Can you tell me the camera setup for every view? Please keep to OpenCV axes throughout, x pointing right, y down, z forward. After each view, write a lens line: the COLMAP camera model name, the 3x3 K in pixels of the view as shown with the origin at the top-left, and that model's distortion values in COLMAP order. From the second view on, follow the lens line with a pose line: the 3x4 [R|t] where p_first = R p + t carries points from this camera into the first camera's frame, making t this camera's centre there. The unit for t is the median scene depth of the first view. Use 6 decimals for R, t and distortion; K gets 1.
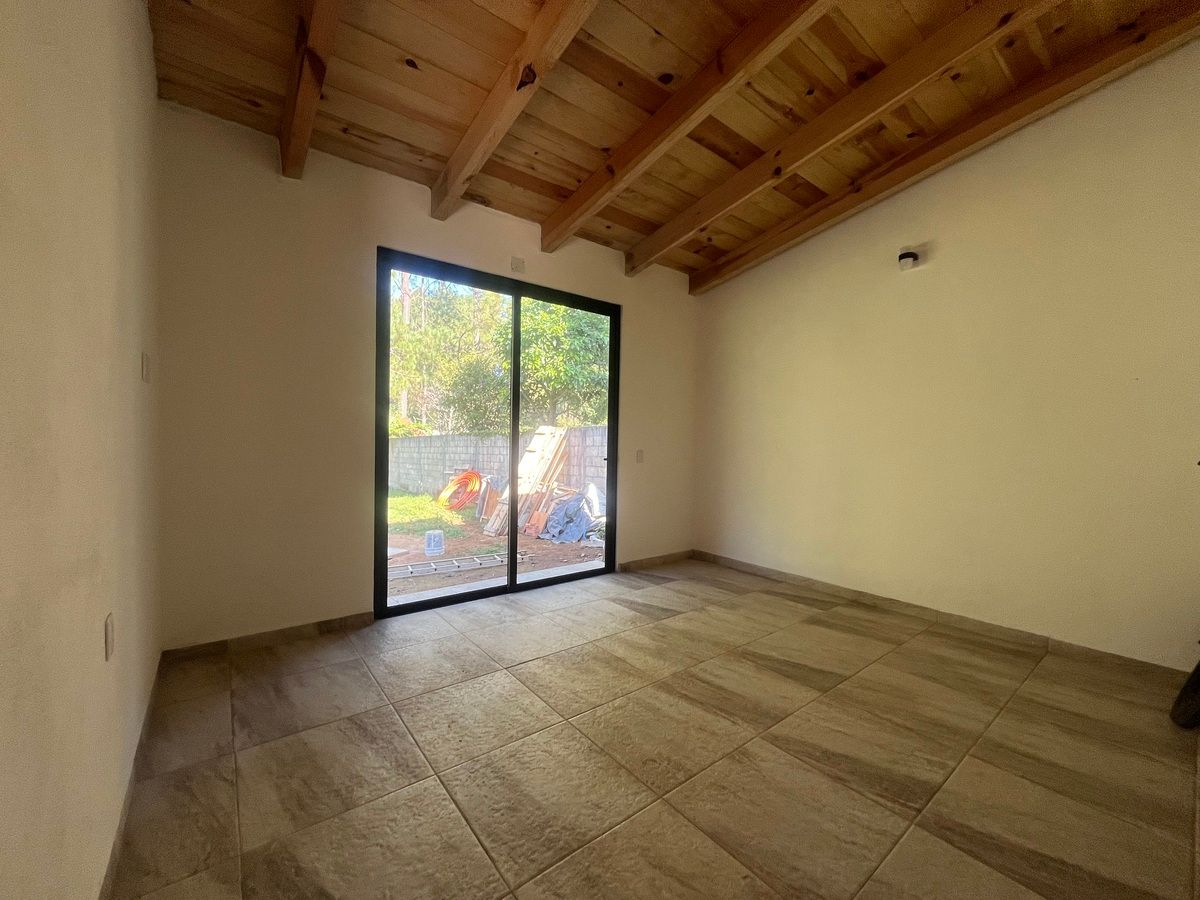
lens RADIAL K [[482.7, 0, 604.5], [0, 482.7, 445.1], [0, 0, 1]] dist [-0.002216, -0.000735]
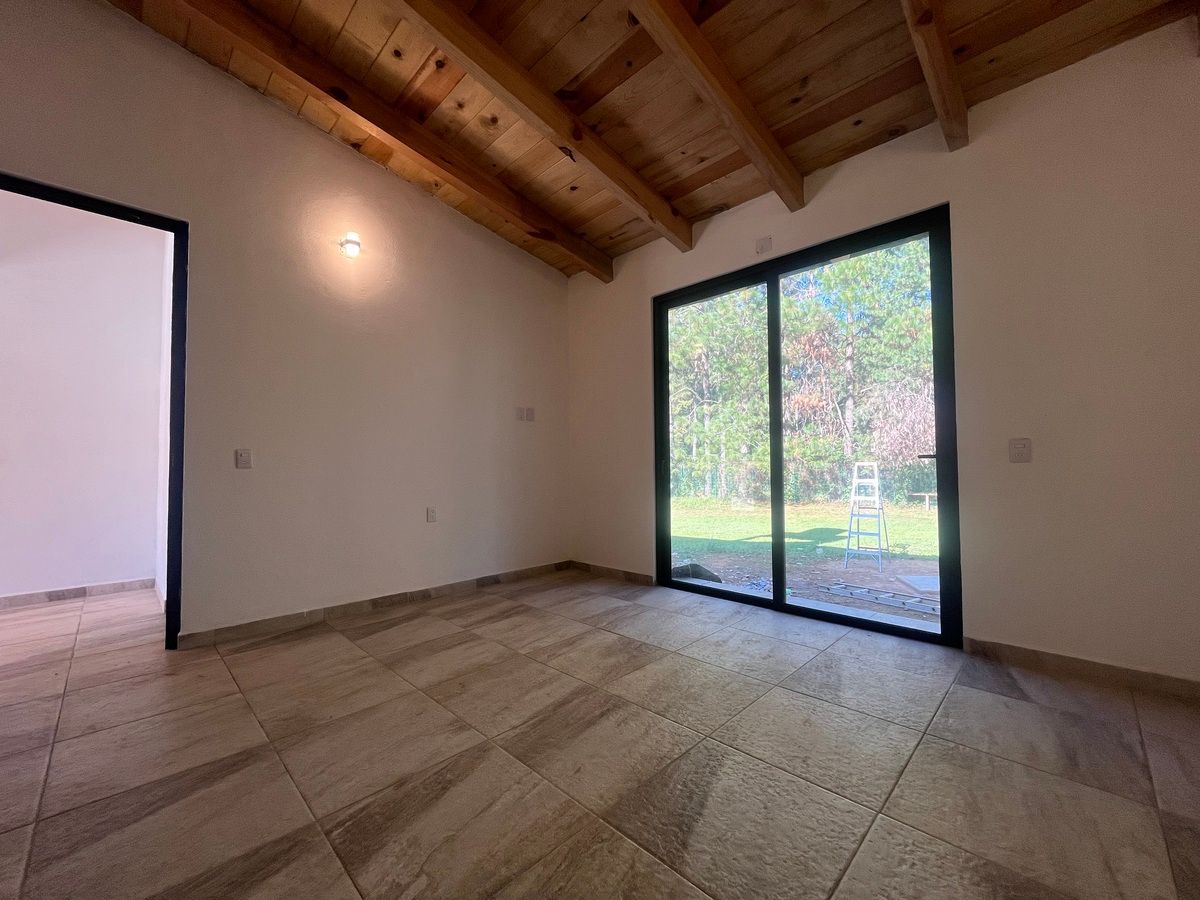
lens RADIAL K [[482.7, 0, 594.7], [0, 482.7, 445.1], [0, 0, 1]] dist [-0.002216, -0.000735]
pose [[0.113368, -0.060636, -0.991701, 0.791154], [0.000122, 0.998137, -0.061016, 0.071634], [0.993553, 0.006797, 0.113164, 0.685069]]
